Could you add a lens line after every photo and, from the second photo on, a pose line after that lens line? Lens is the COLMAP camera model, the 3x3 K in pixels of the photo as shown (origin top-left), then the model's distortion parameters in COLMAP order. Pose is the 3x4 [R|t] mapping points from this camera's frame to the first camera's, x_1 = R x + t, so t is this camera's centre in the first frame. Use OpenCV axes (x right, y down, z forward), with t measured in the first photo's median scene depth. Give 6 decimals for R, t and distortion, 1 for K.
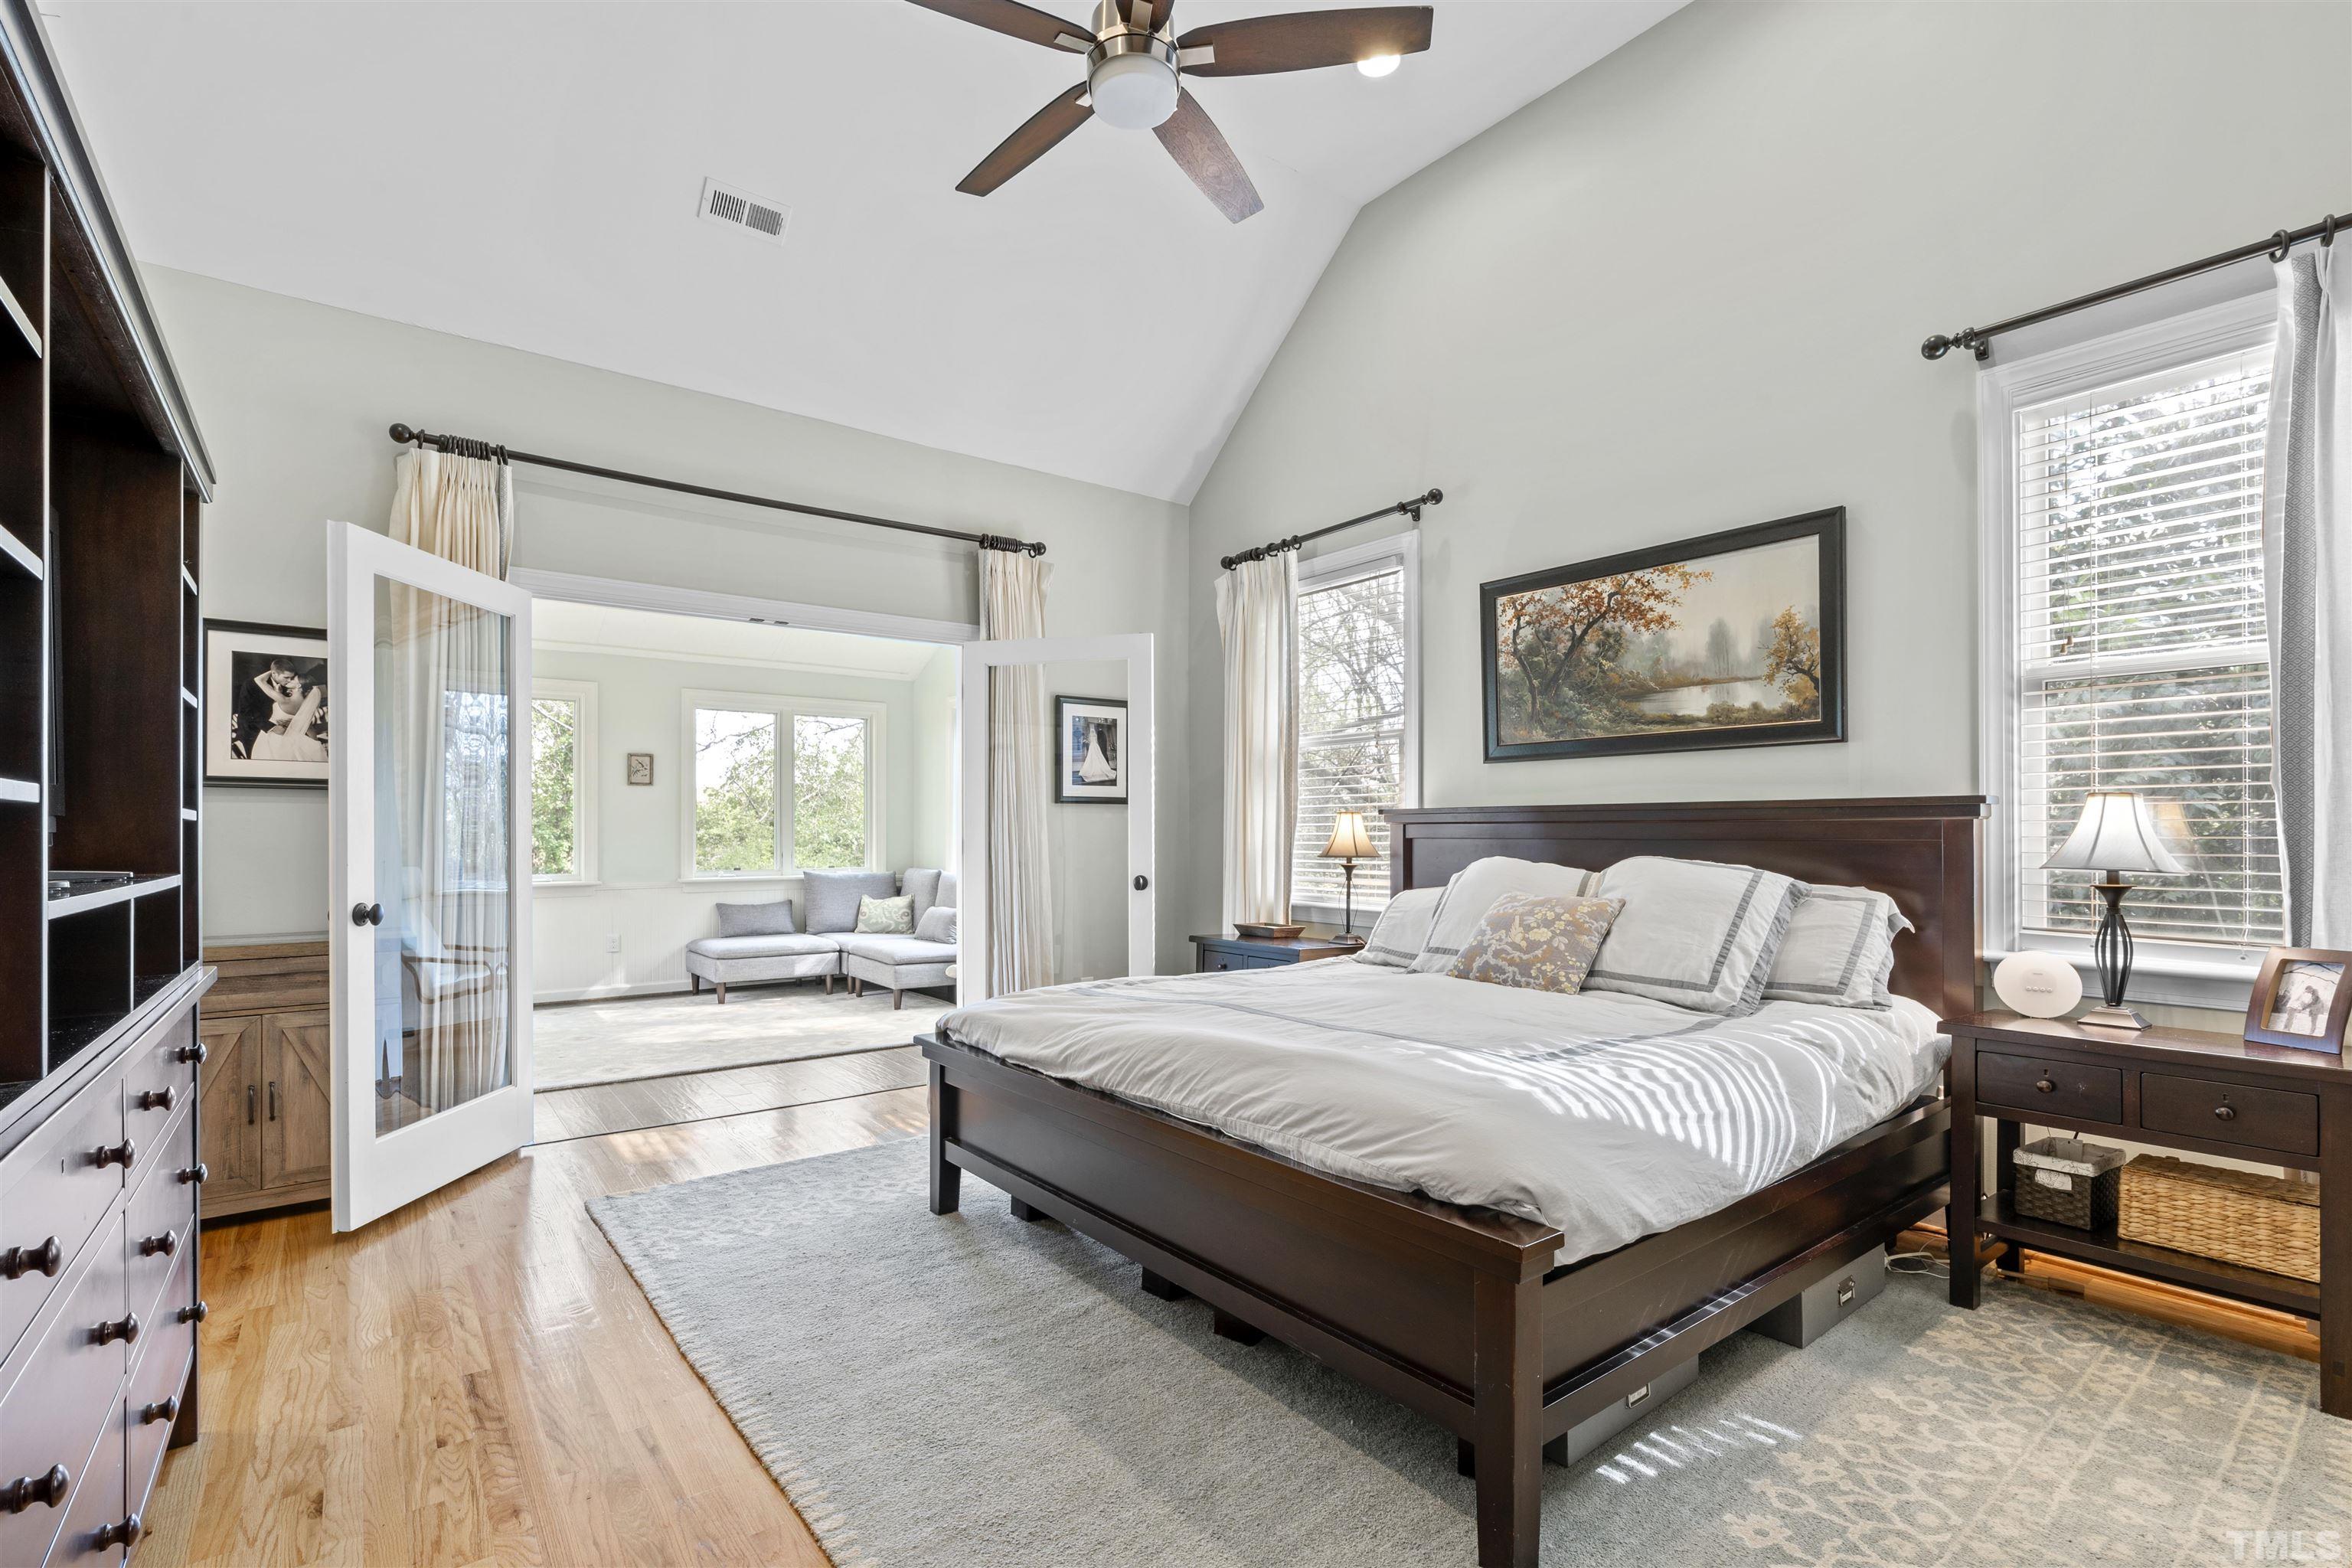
lens RADIAL K [[1060.9, 0, 1165.9], [0, 1060.9, 832.4], [0, 0, 1]] dist [-0.003308, 0.000508]
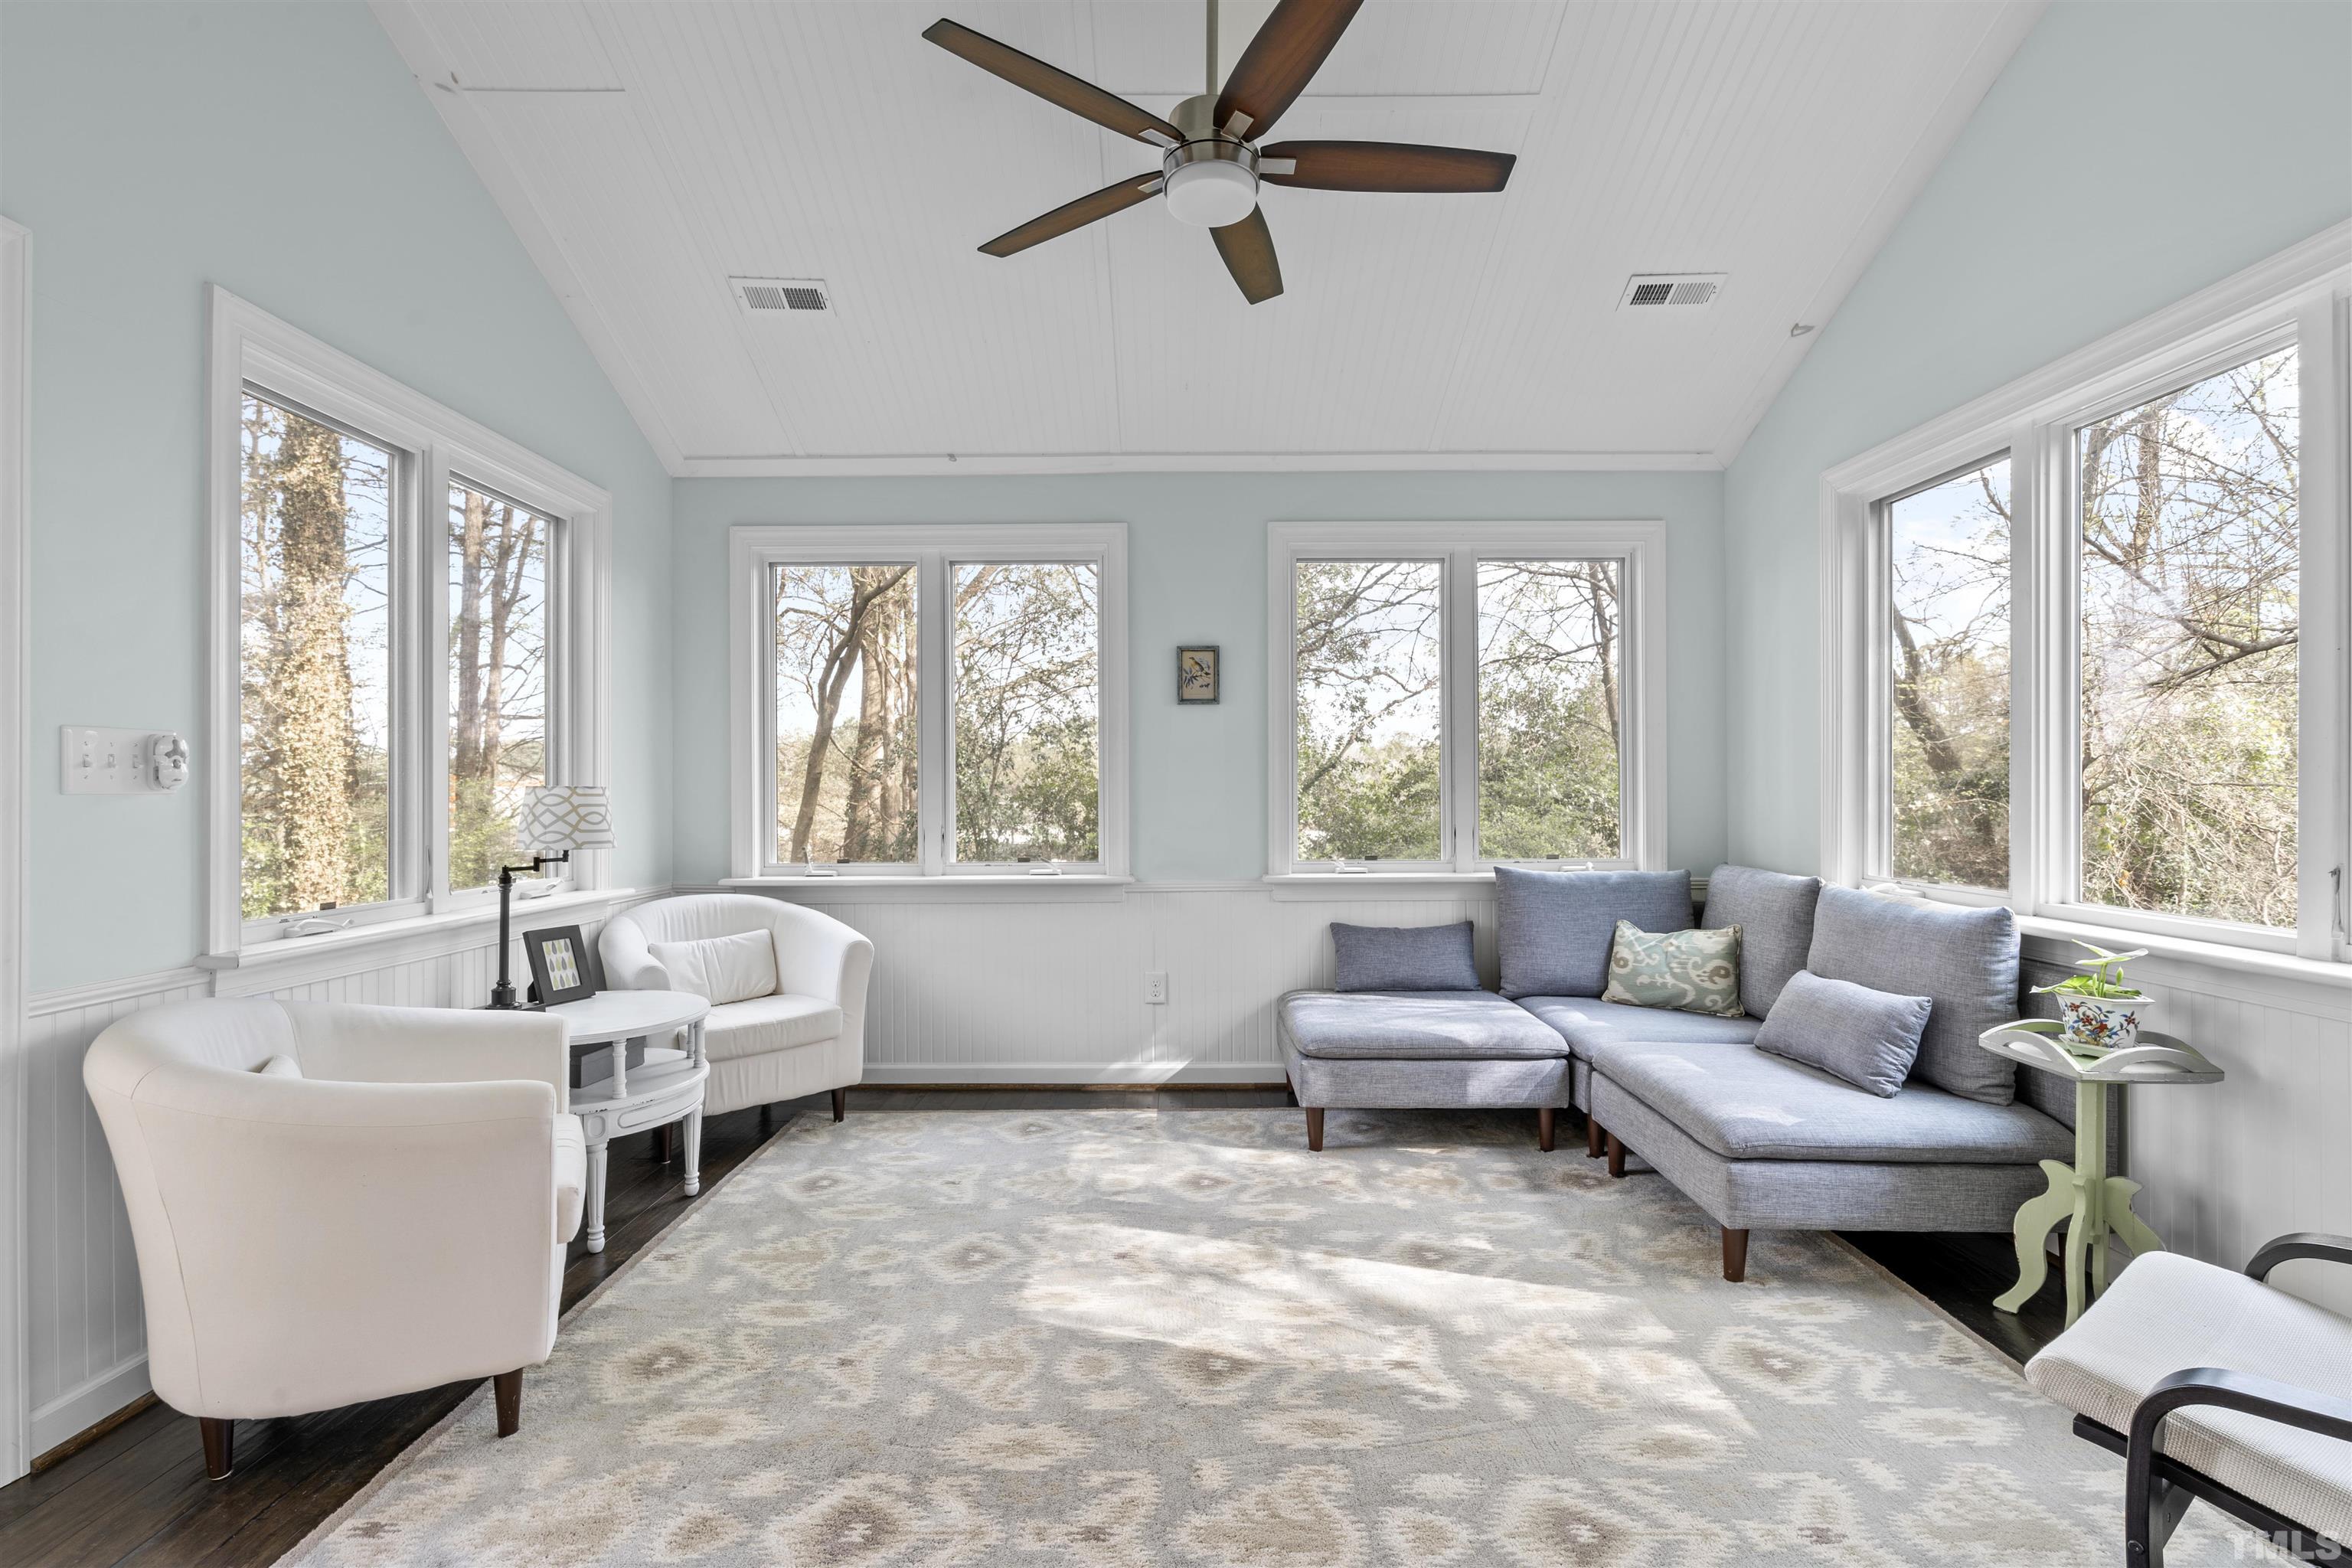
lens RADIAL K [[1060.9, 0, 1175.5], [0, 1060.9, 787.8], [0, 0, 1]] dist [-0.003308, 0.000508]
pose [[0.792365, -0.004015, -0.610034, -0.160618], [0.004350, 0.999990, -0.000932, -0.000376], [0.610032, -0.001915, 0.792375, 0.527308]]
